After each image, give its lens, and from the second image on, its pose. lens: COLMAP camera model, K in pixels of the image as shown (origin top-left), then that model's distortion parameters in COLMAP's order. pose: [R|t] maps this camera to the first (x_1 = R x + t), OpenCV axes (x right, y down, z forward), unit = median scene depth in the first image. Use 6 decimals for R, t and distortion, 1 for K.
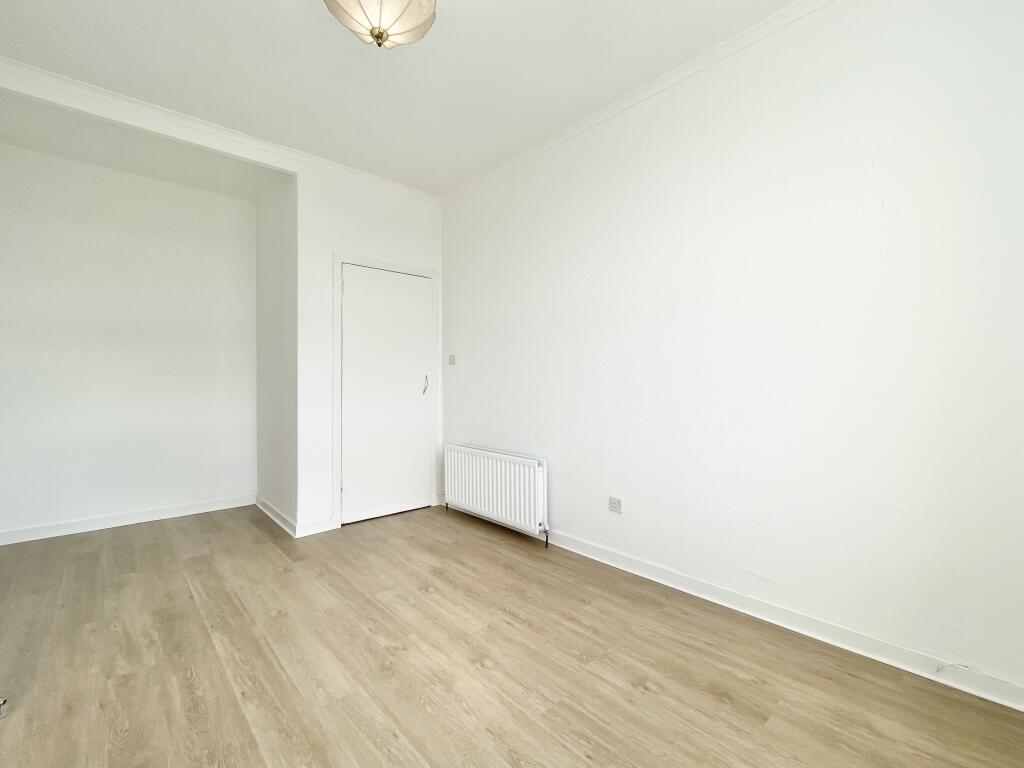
lens RADIAL K [[439.9, 0, 511.1], [0, 439.9, 380.2], [0, 0, 1]] dist [0.003695, -0.000453]
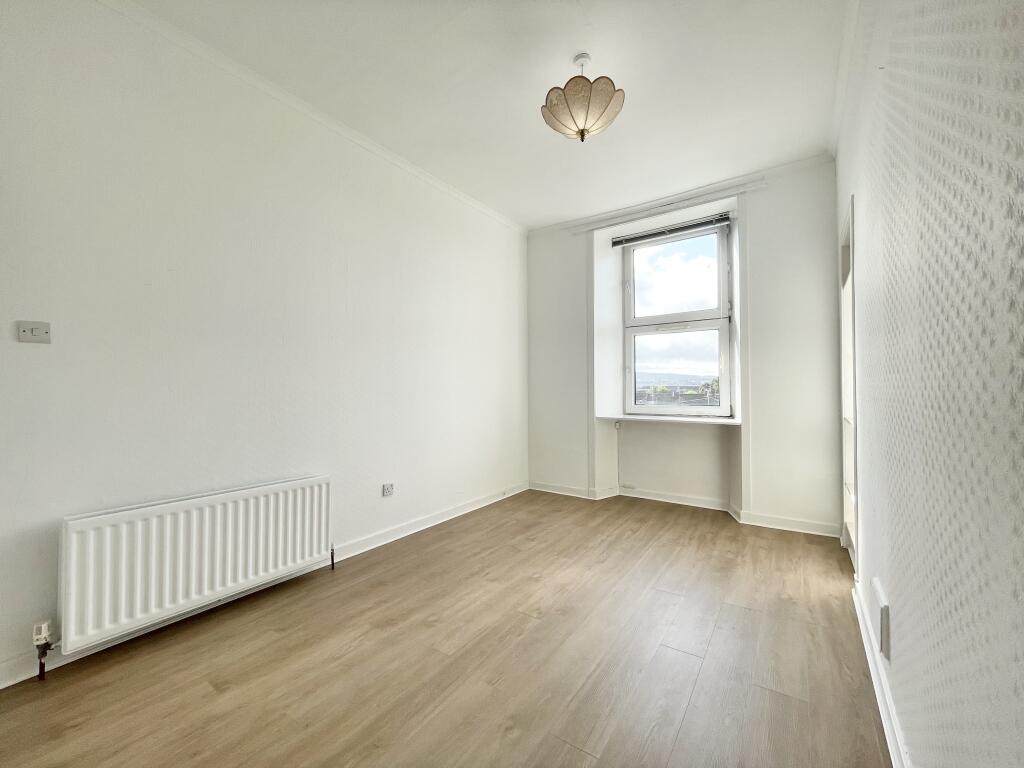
lens RADIAL K [[416.8, 0, 511.4], [0, 416.8, 382.5], [0, 0, 1]] dist [0.000320, -0.001222]
pose [[-0.218922, 0.018220, 0.975572, -1.135868], [-0.000723, 0.999822, -0.018835, 0.020078], [-0.975742, -0.004829, -0.218870, 1.127876]]
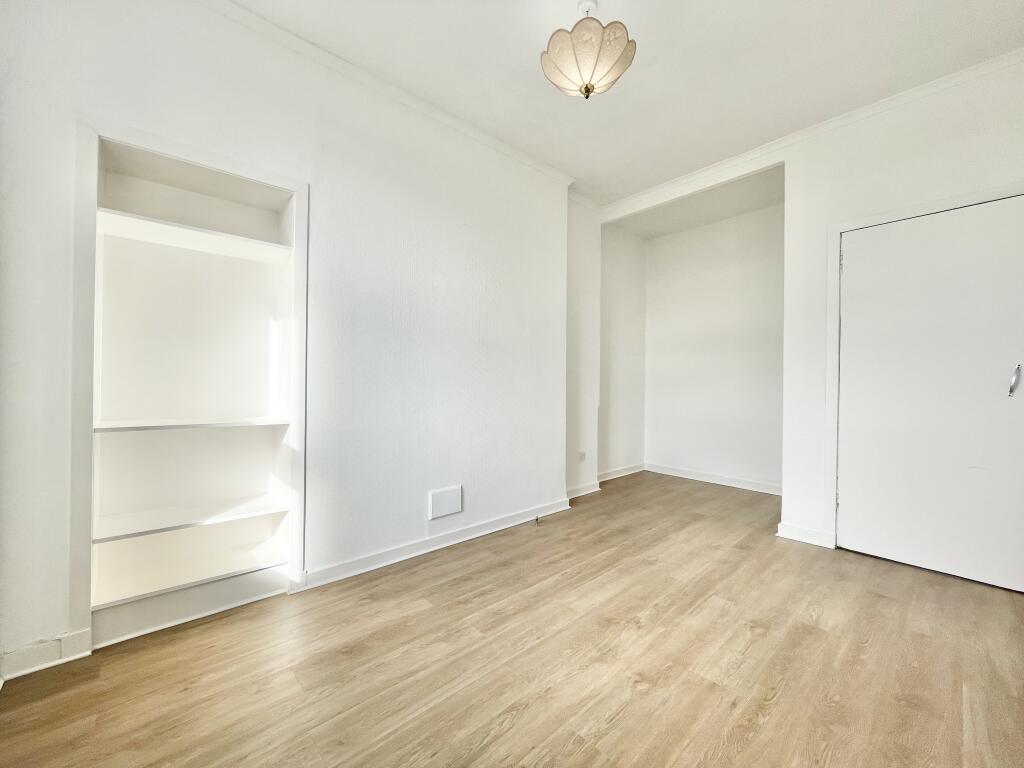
lens RADIAL K [[416.8, 0, 511.0], [0, 416.8, 382.7], [0, 0, 1]] dist [0.000320, -0.001222]
pose [[-0.006684, 0.008376, -0.999943, 0.643279], [-0.001235, 0.999964, 0.008385, 0.014535], [0.999977, 0.001291, -0.006673, 0.598227]]
